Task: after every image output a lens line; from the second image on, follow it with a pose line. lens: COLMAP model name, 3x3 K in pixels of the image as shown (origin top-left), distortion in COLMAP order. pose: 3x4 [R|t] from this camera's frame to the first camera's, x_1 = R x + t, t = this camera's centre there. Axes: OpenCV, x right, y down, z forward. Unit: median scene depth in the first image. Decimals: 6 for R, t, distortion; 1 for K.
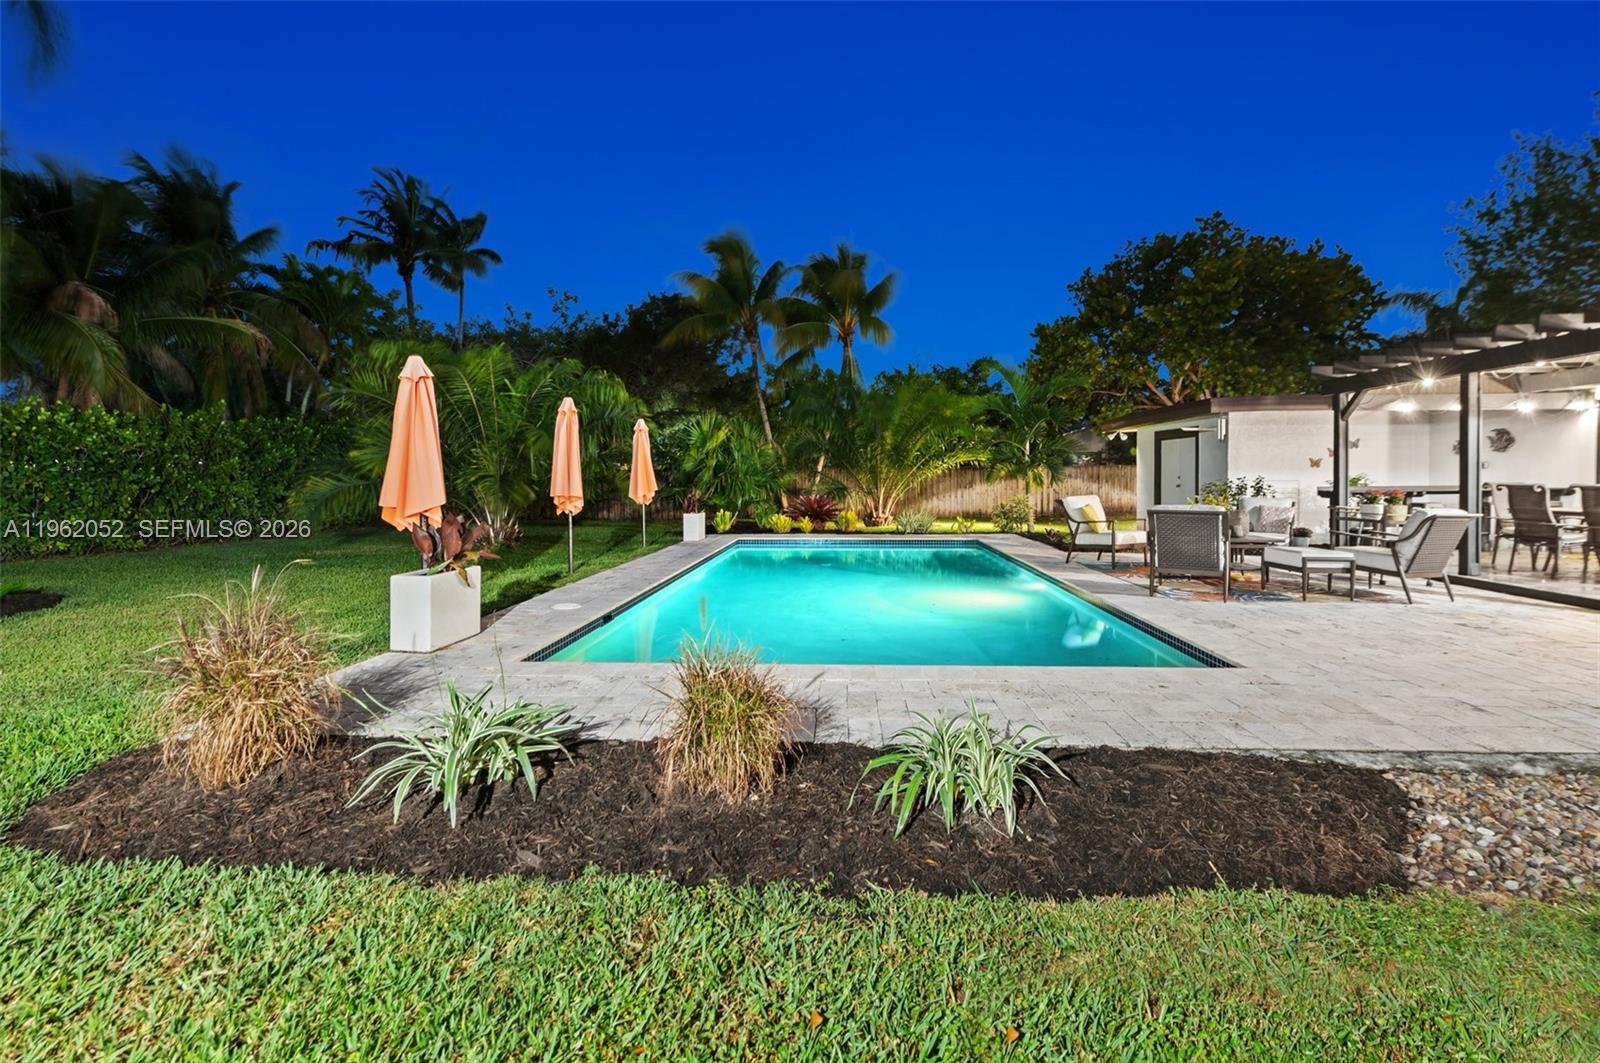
lens RADIAL K [[707.3, 0, 811.2], [0, 707.3, 497.2], [0, 0, 1]] dist [-0.018501, -0.000078]
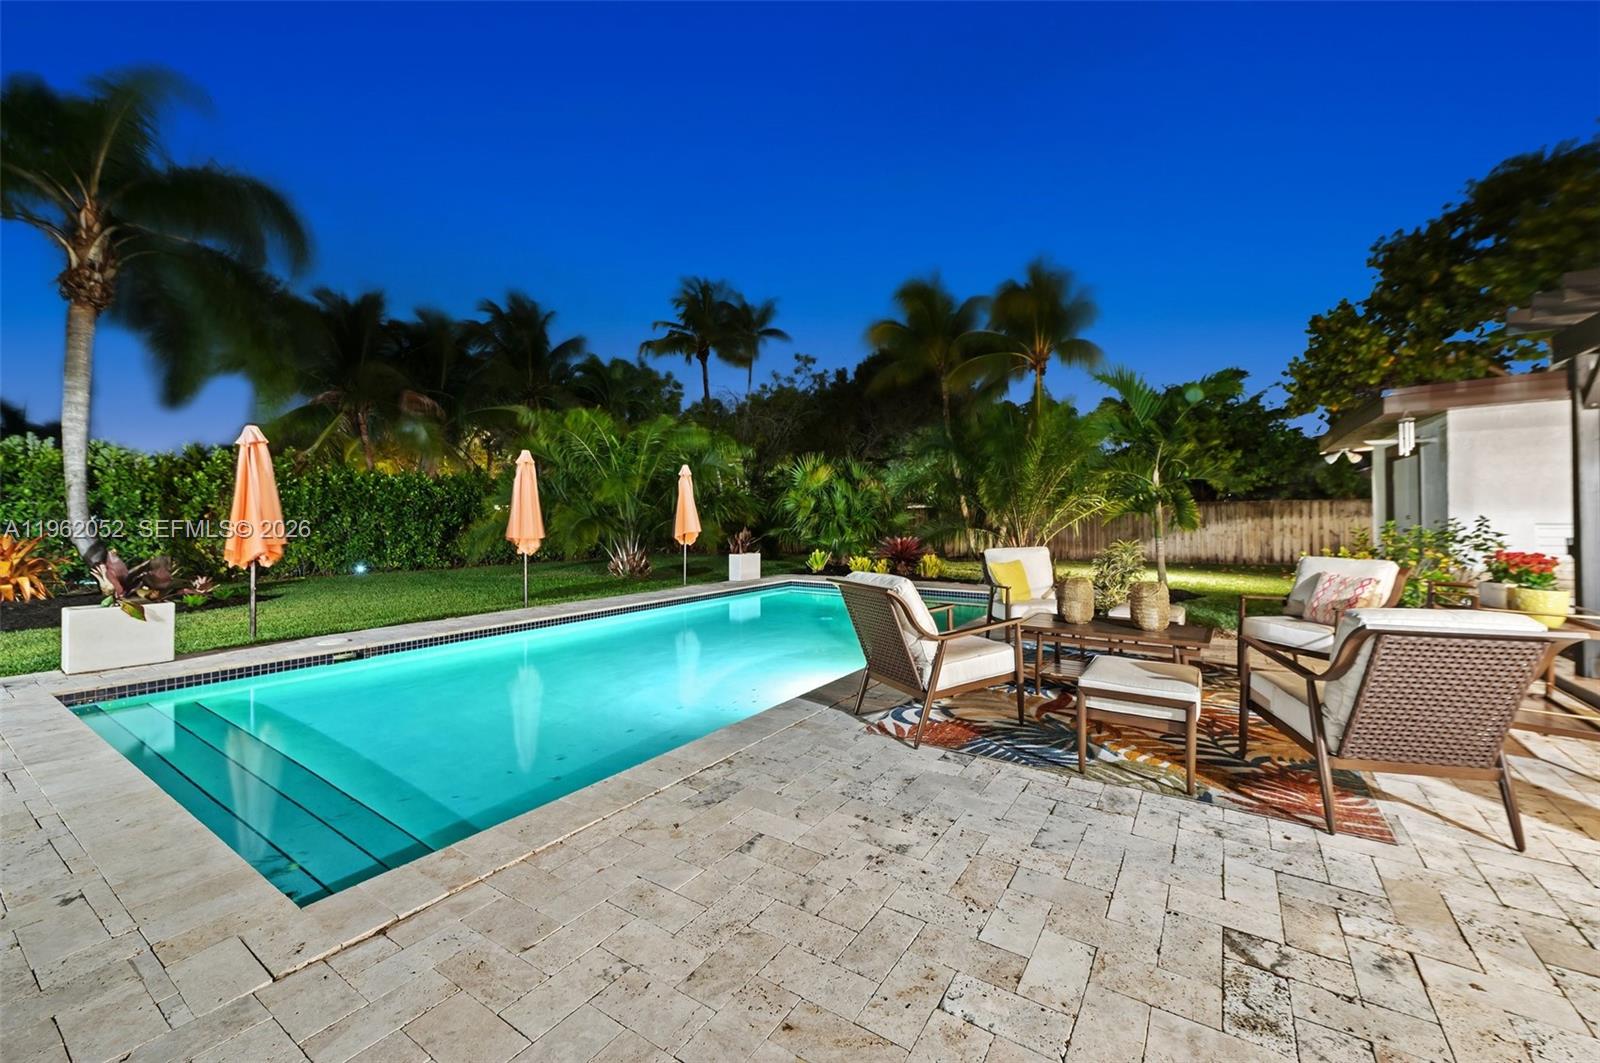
lens RADIAL K [[628.6, 0, 808.0], [0, 628.6, 512.5], [0, 0, 1]] dist [-0.001112, 0.000014]
pose [[0.861408, -0.006217, -0.507875, 0.293281], [-0.009084, 0.999577, -0.027642, -0.009783], [0.507832, 0.028424, 0.860987, 0.192773]]
